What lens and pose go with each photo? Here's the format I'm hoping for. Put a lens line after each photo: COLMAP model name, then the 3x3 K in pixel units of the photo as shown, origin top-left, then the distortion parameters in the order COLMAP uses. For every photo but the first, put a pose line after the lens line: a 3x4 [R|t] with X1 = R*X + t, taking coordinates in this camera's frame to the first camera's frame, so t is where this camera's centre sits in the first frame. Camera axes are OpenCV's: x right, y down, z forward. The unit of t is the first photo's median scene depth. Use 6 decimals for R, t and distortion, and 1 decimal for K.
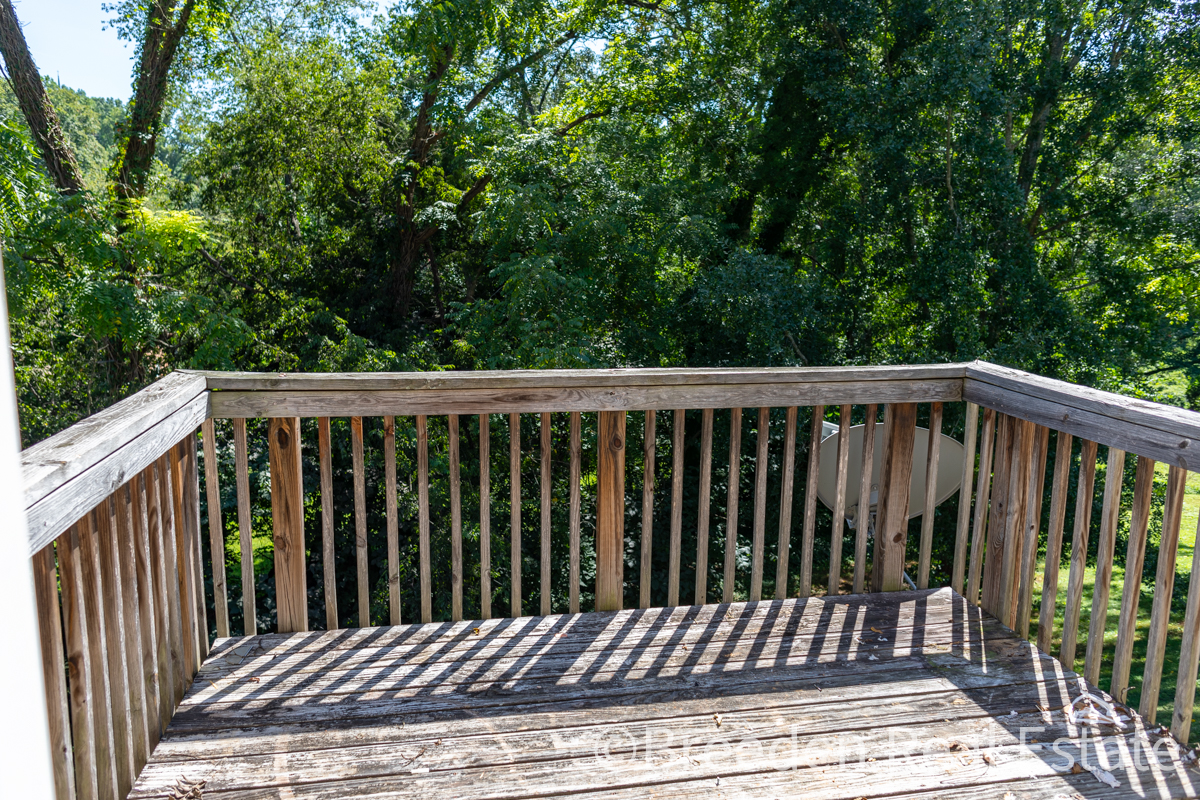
lens RADIAL K [[868.9, 0, 600.0], [0, 868.9, 400.0], [0, 0, 1]] dist [0.006163, 0.001152]
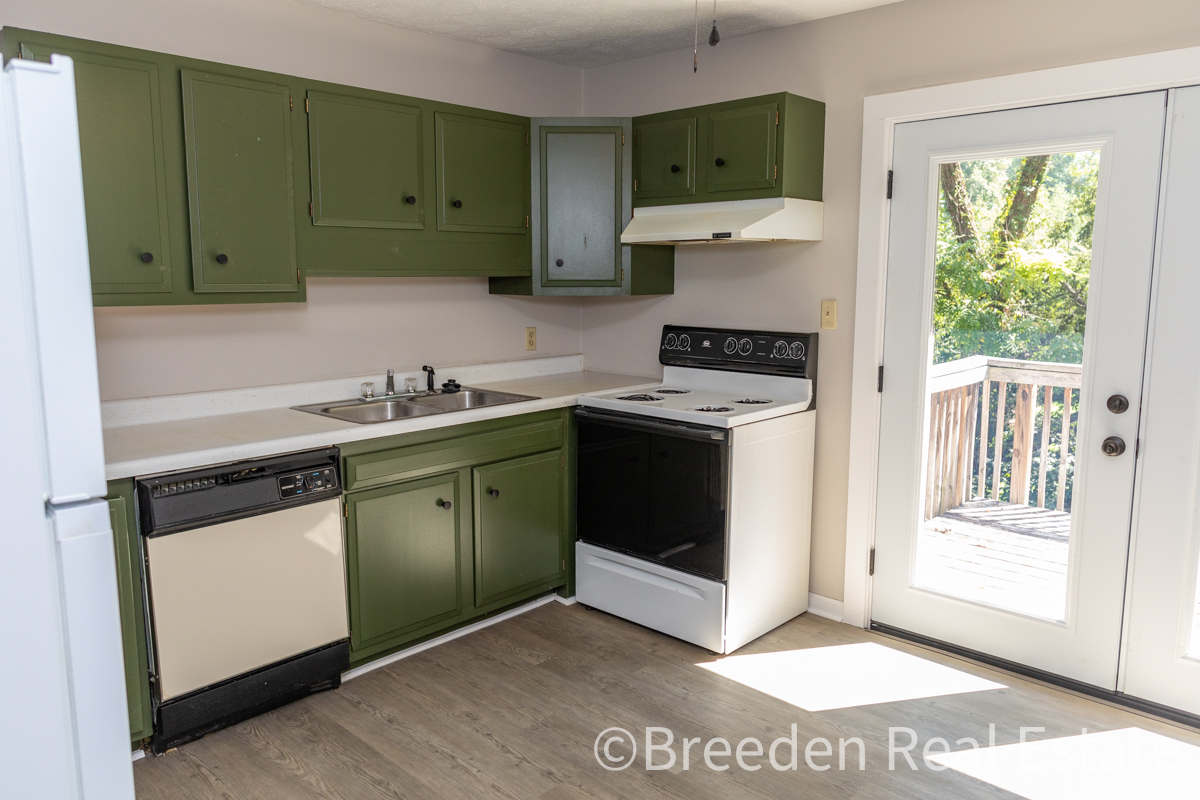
lens RADIAL K [[868.9, 0, 600.0], [0, 868.9, 400.0], [0, 0, 1]] dist [0.006163, 0.001152]
pose [[0.592965, 0.105126, -0.798336, 0.584612], [-0.130484, 0.990882, 0.033564, 0.109852], [0.794585, 0.084268, 0.601276, -0.840899]]
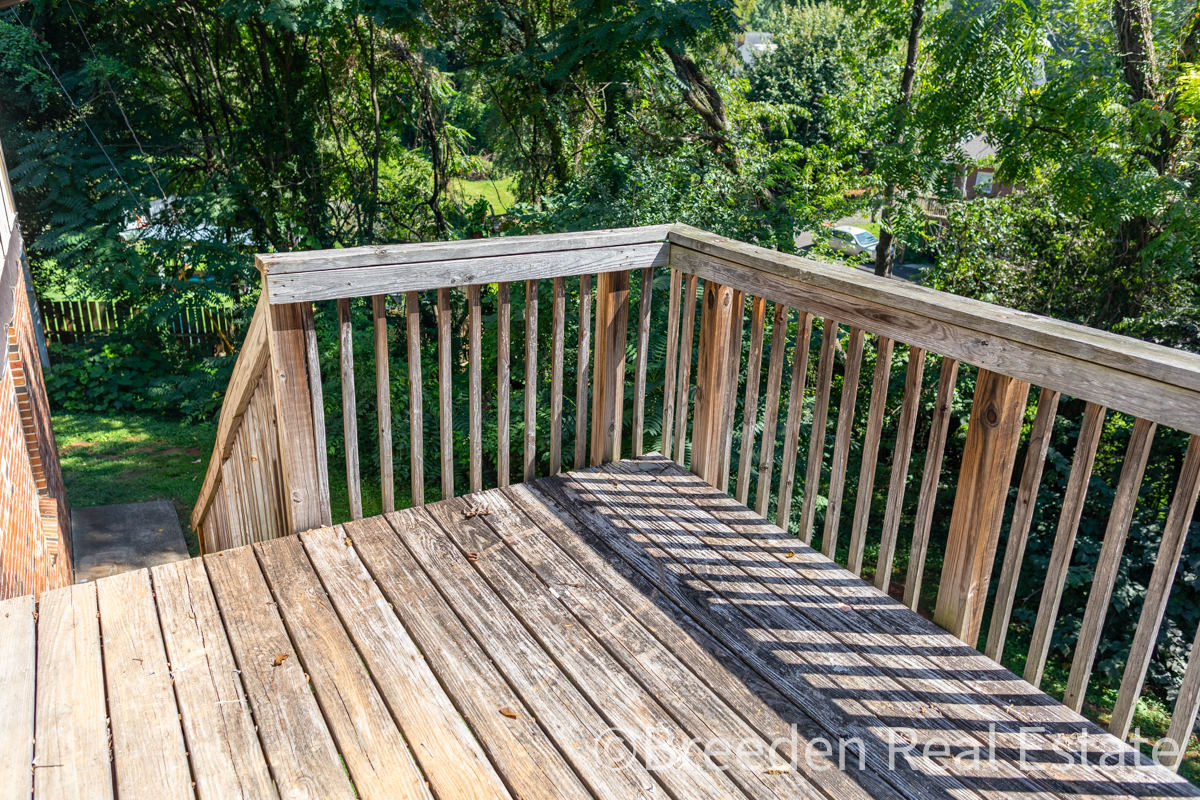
lens RADIAL K [[868.9, 0, 600.0], [0, 868.9, 400.0], [0, 0, 1]] dist [0.006163, 0.001152]
pose [[0.328454, 0.316771, -0.889817, 0.584206], [-0.189211, 0.945054, 0.266593, -0.098446], [0.925374, 0.080799, 0.370344, 0.484523]]
